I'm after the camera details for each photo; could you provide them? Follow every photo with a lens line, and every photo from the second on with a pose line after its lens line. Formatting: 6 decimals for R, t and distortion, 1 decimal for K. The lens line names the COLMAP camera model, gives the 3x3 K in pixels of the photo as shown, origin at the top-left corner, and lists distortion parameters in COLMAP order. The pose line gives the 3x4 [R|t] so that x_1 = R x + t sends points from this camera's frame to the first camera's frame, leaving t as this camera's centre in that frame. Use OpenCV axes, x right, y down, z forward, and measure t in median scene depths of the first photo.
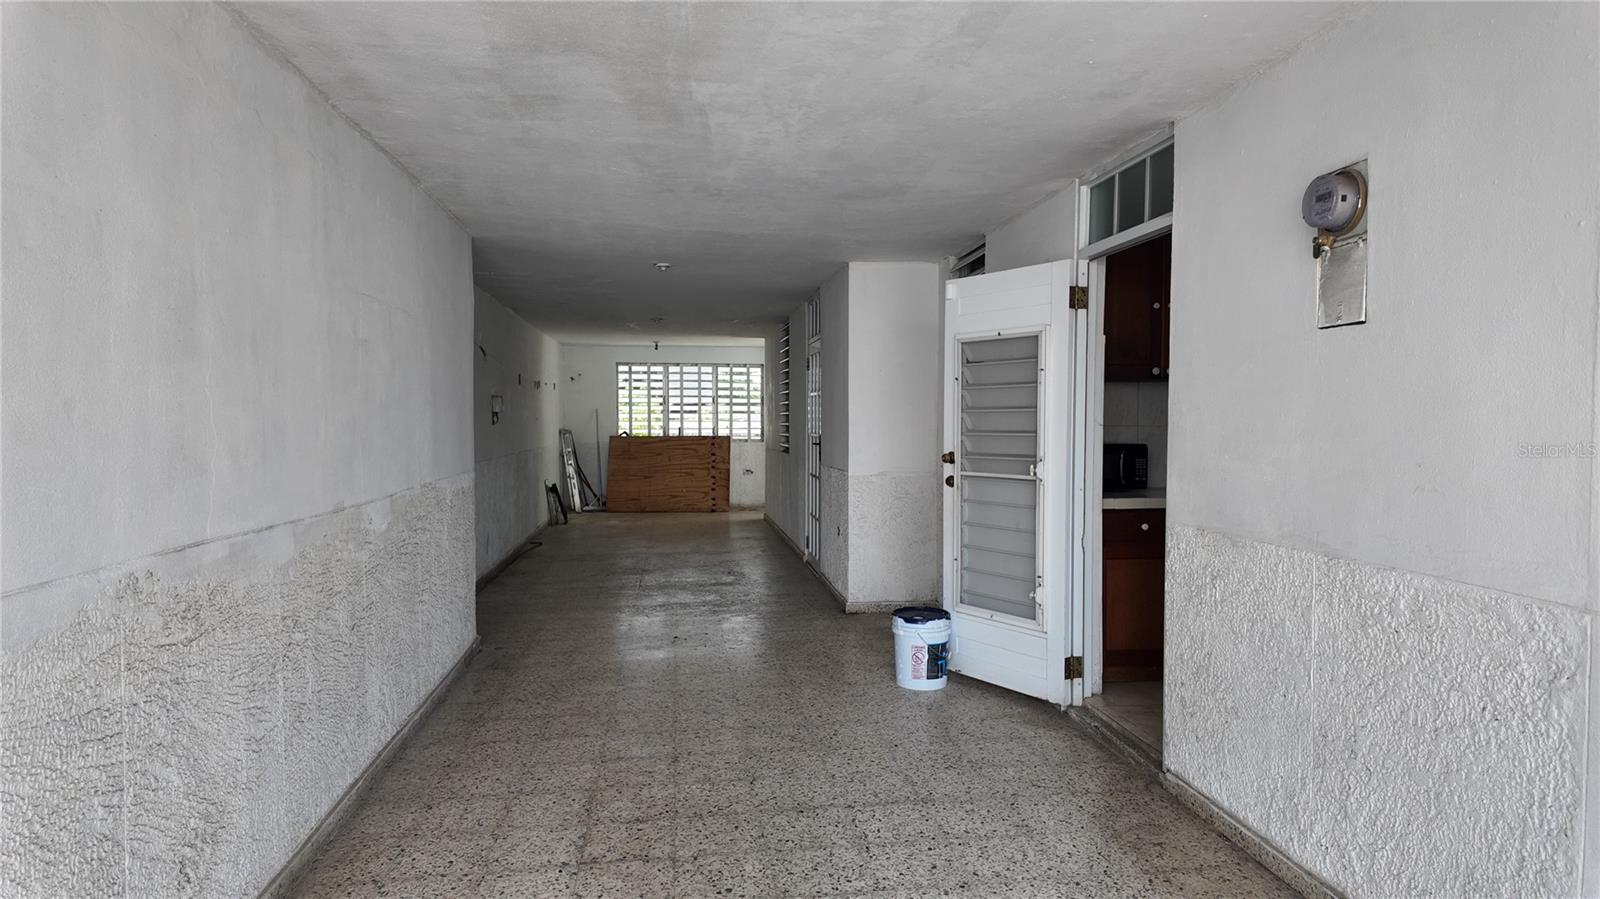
lens RADIAL K [[928.1, 0, 808.0], [0, 928.1, 452.7], [0, 0, 1]] dist [0.066220, -0.000185]
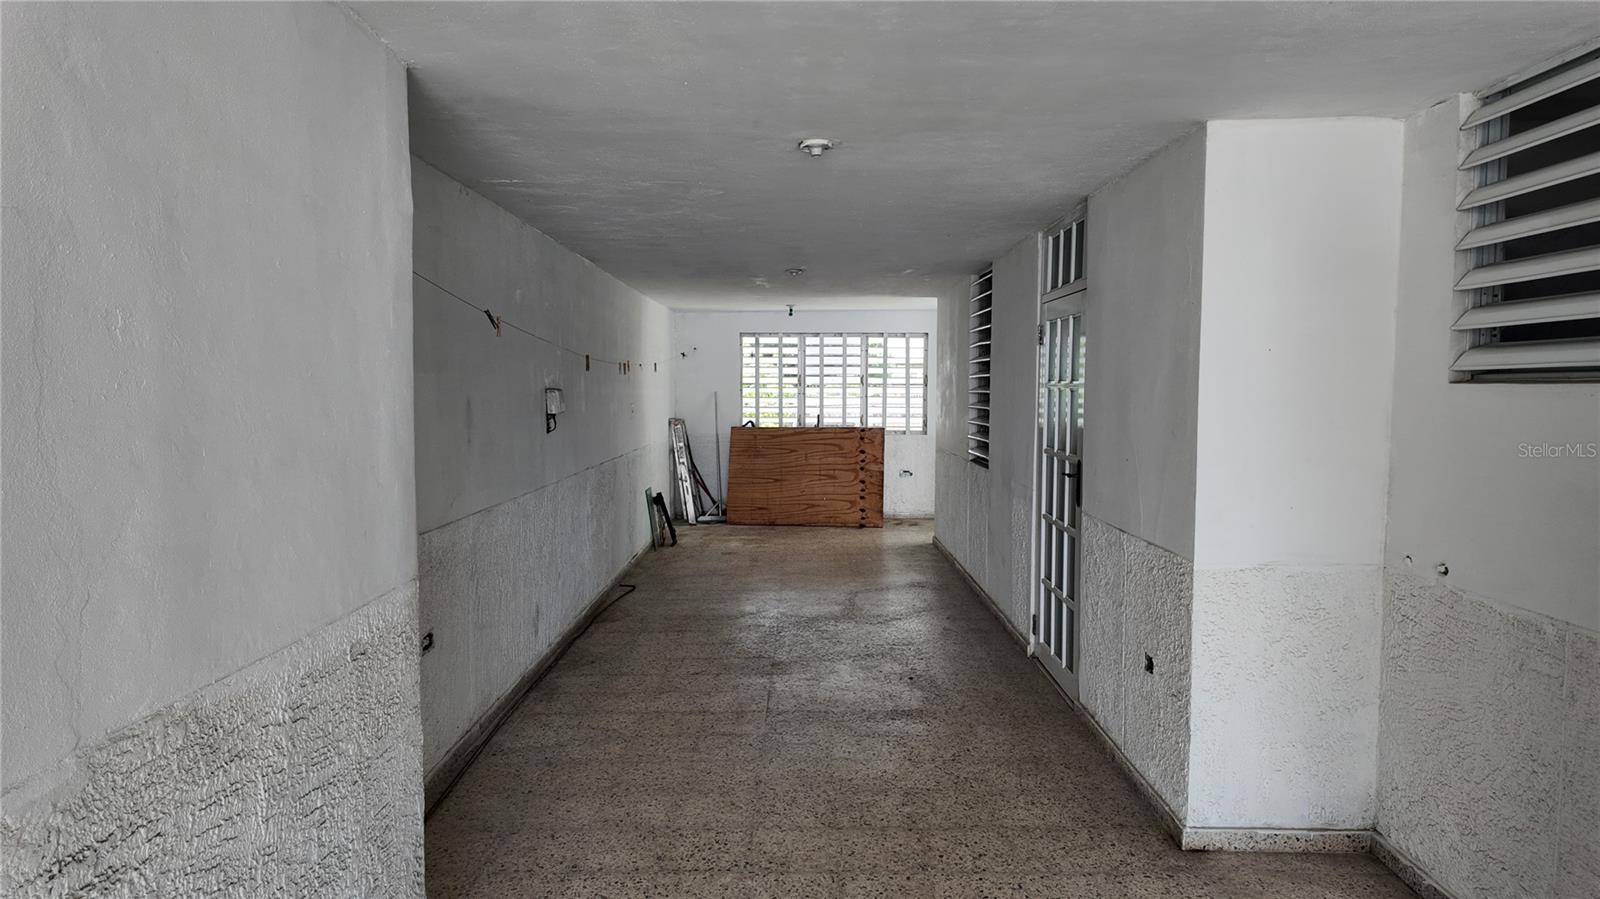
lens RADIAL K [[928.1, 0, 808.0], [0, 928.1, 452.7], [0, 0, 1]] dist [0.066220, -0.000185]
pose [[0.990684, 0.010864, -0.135746, -0.041792], [-0.006001, 0.999327, 0.036179, -0.024685], [0.136047, -0.035027, 0.990083, 0.230105]]
